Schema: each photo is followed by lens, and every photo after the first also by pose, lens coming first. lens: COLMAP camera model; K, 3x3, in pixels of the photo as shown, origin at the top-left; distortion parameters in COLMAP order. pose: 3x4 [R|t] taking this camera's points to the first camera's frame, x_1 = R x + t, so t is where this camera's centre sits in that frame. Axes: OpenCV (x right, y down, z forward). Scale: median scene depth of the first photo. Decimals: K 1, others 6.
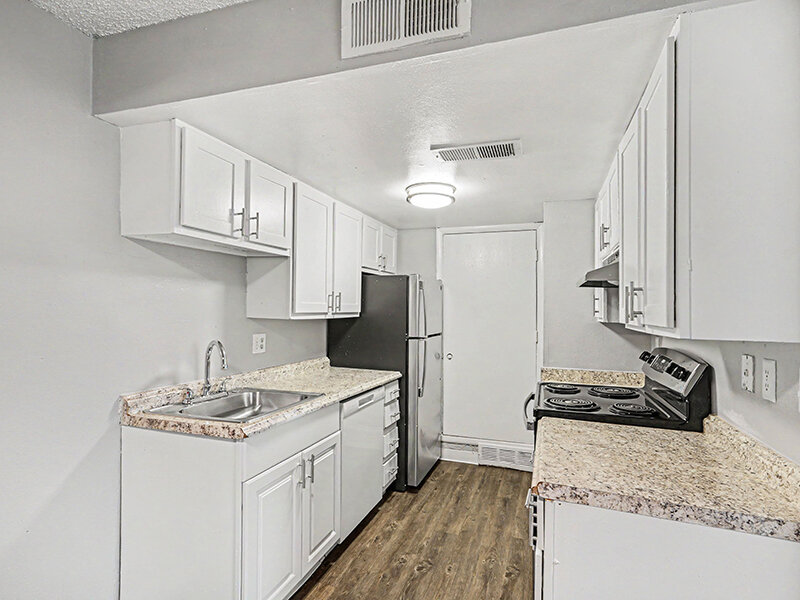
lens RADIAL K [[414.0, 0, 415.1], [0, 414.0, 308.9], [0, 0, 1]] dist [0.004199, -0.003807]
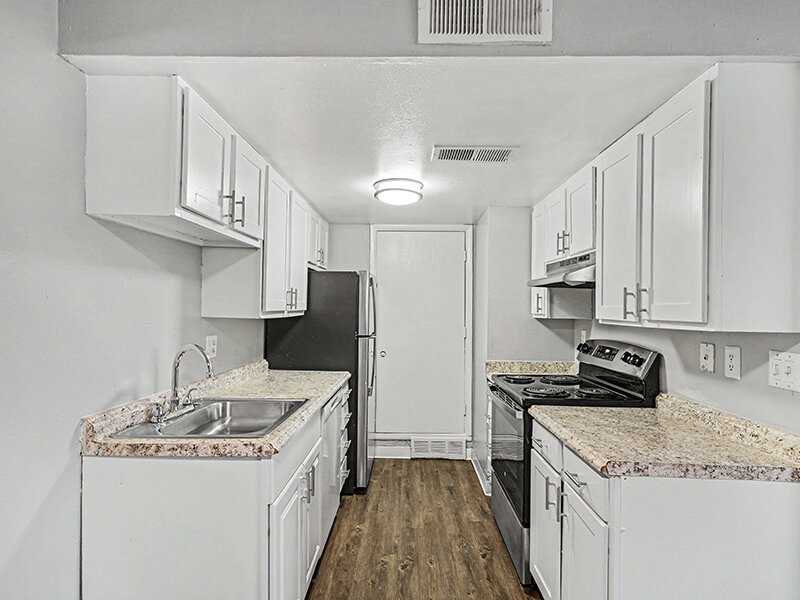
lens RADIAL K [[414.0, 0, 409.4], [0, 414.0, 311.0], [0, 0, 1]] dist [0.004199, -0.003807]
pose [[0.952478, -0.006421, 0.304539, -0.299869], [0.003044, 0.999929, 0.011561, -0.000916], [-0.304592, -0.010084, 0.952430, 0.057405]]
